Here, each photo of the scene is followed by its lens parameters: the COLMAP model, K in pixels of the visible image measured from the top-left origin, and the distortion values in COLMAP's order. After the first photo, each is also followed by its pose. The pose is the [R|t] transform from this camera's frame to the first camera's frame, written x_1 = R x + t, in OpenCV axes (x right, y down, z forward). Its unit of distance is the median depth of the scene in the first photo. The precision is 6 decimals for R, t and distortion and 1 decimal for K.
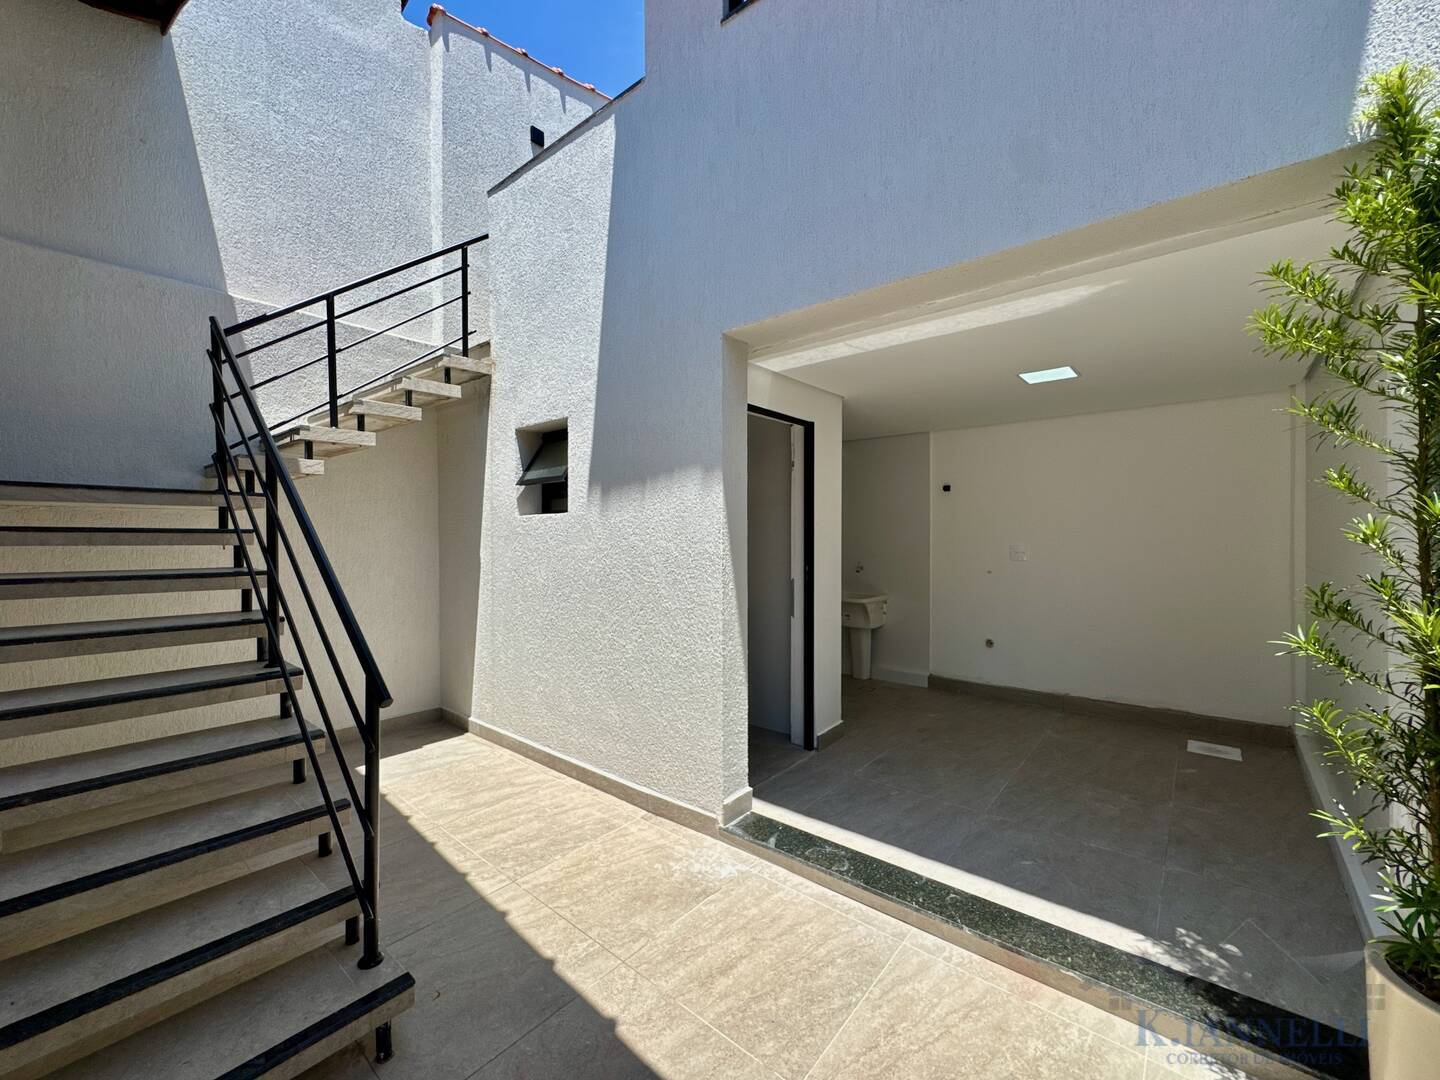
lens RADIAL K [[576.3, 0, 721.7], [0, 576.3, 538.2], [0, 0, 1]] dist [-0.002667, 0.000668]
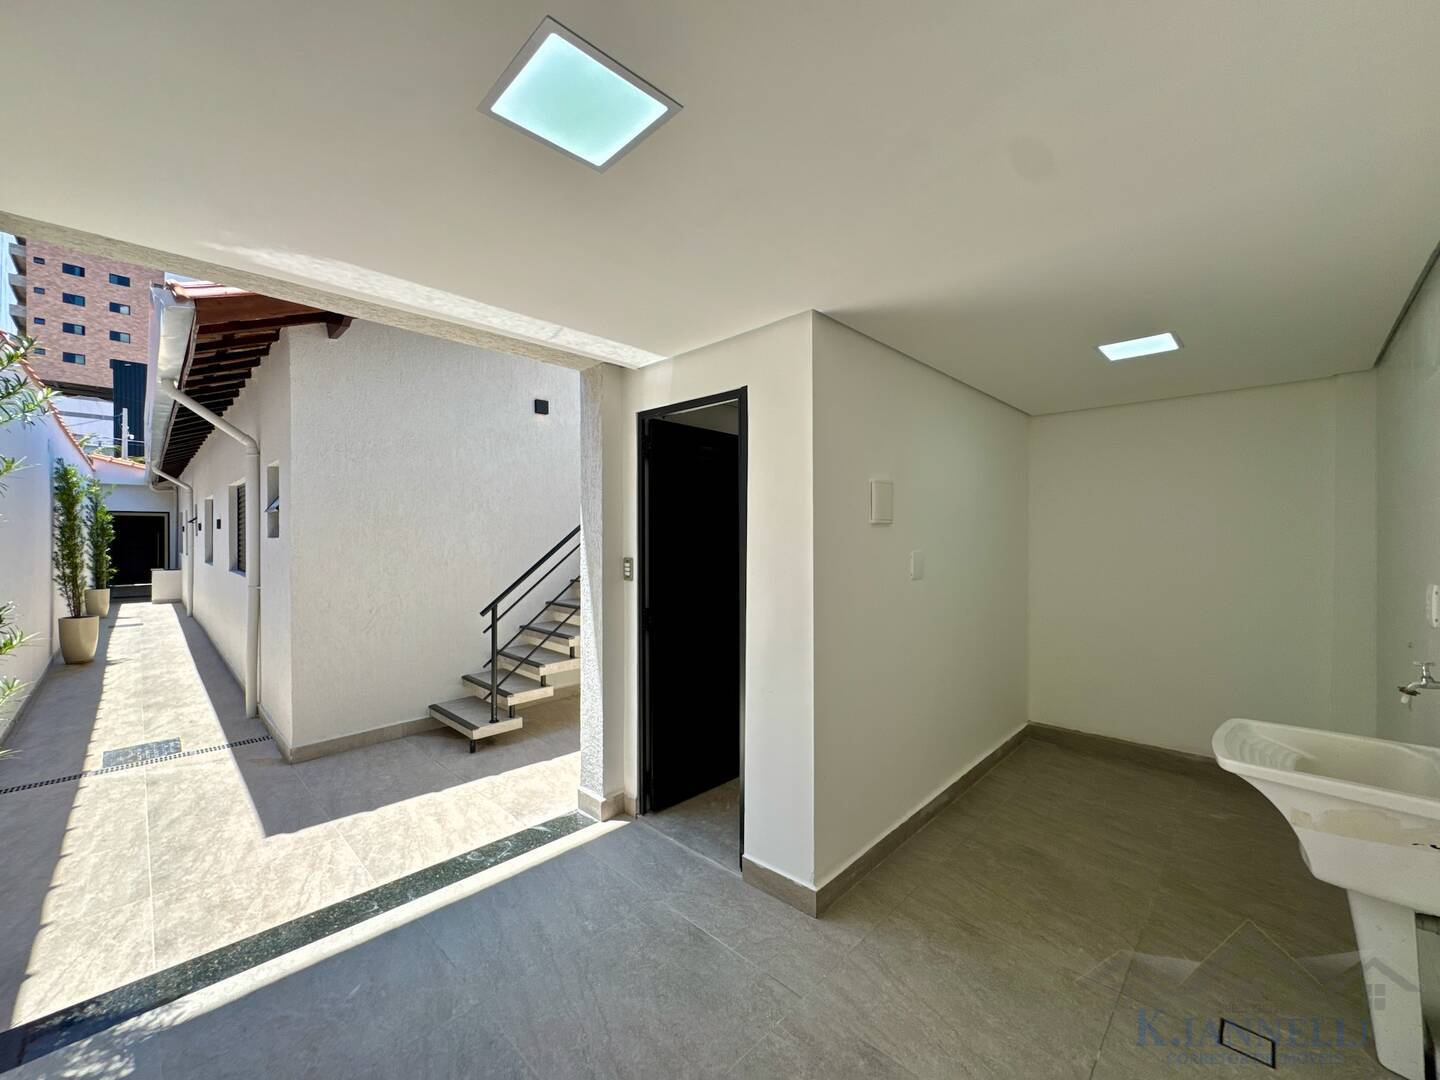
lens RADIAL K [[576.3, 0, 718.1], [0, 576.3, 538.9], [0, 0, 1]] dist [-0.002667, 0.000668]
pose [[-0.081419, 0.005121, -0.996667, 0.851882], [-0.005516, 0.999969, 0.005588, -0.027433], [0.996665, 0.005953, -0.081389, 1.050134]]
